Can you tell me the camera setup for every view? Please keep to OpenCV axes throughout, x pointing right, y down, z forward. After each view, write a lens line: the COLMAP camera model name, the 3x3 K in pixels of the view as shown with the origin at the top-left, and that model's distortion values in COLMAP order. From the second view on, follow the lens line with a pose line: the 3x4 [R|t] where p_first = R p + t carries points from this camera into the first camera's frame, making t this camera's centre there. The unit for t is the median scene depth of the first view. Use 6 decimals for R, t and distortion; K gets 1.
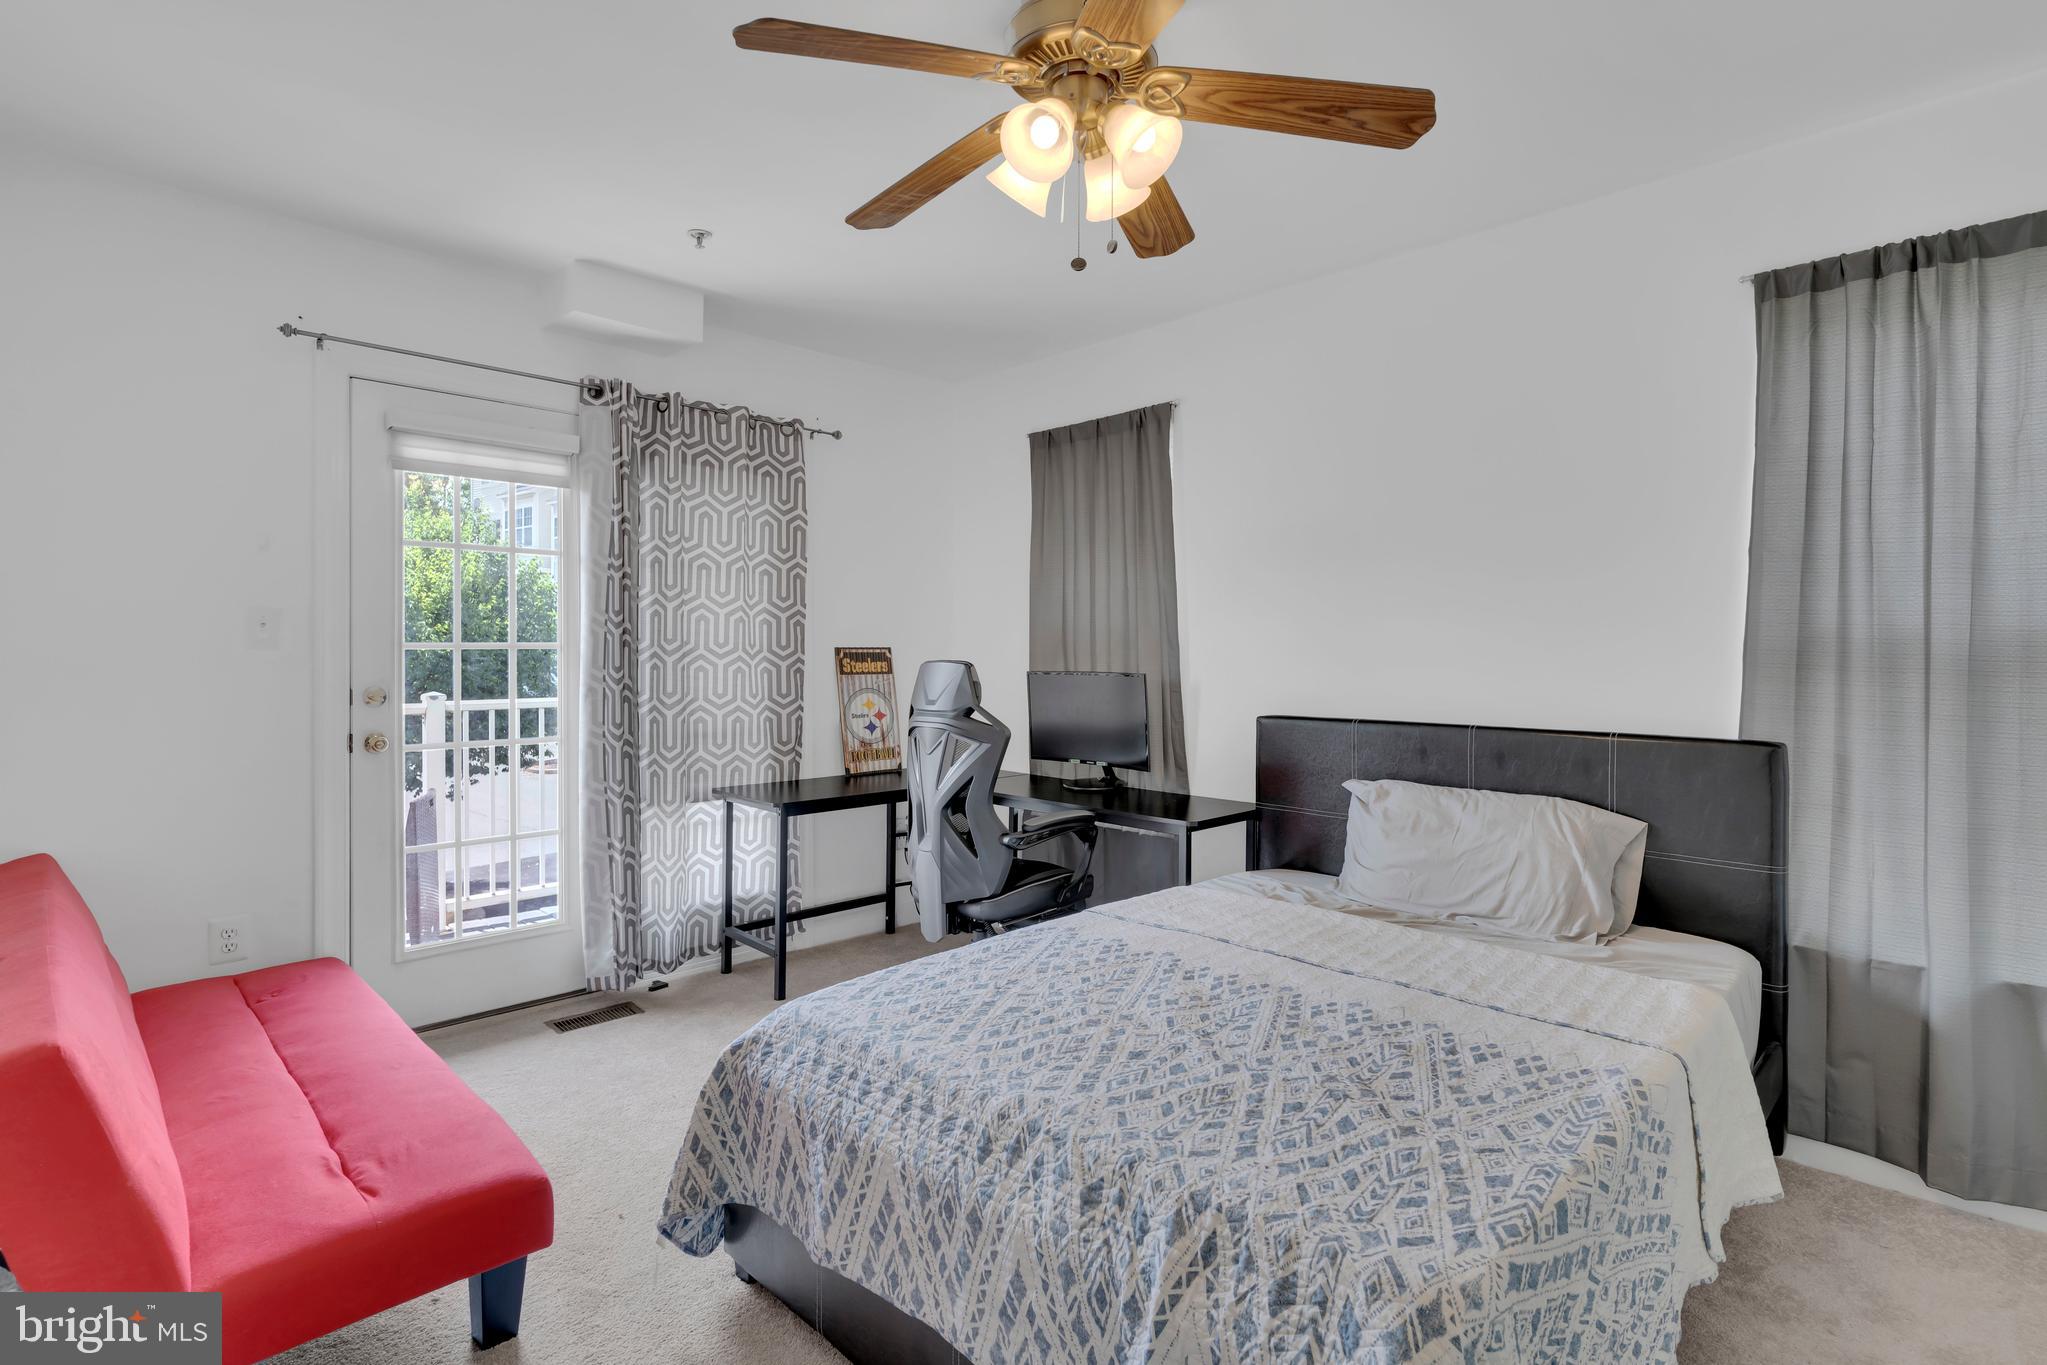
lens RADIAL K [[994.6, 0, 1022.5], [0, 994.6, 672.1], [0, 0, 1]] dist [0.001040, 0.000089]
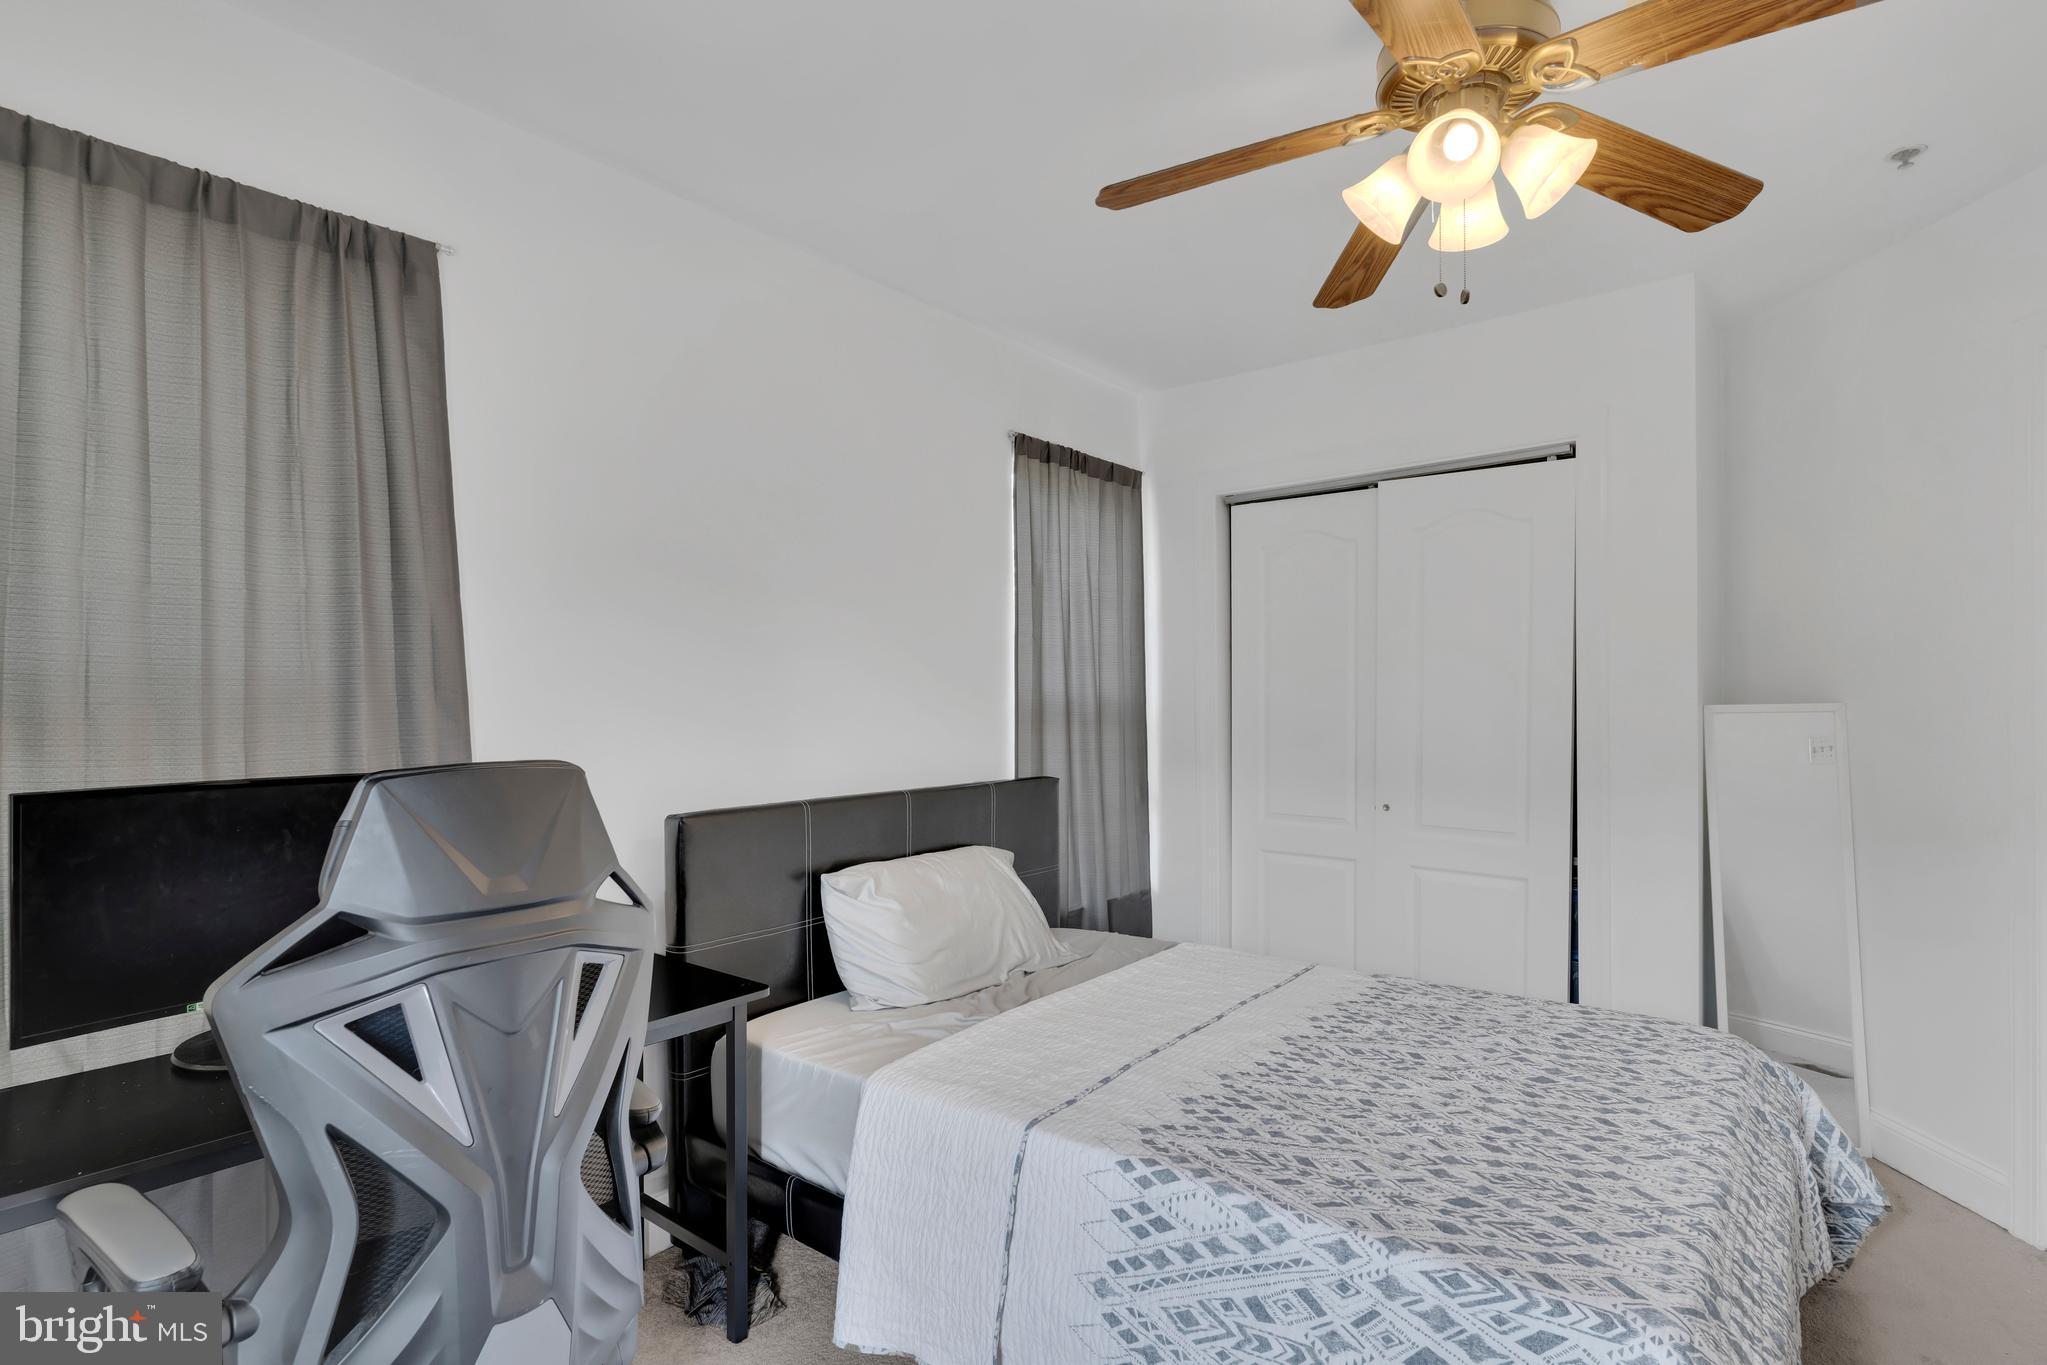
lens RADIAL K [[994.6, 0, 1022.5], [0, 994.6, 672.1], [0, 0, 1]] dist [0.001040, 0.000089]
pose [[-0.122897, 0.034687, 0.991813, -0.726354], [0.019700, 0.999277, -0.032507, -0.038775], [-0.992224, 0.015544, -0.123491, 1.346454]]
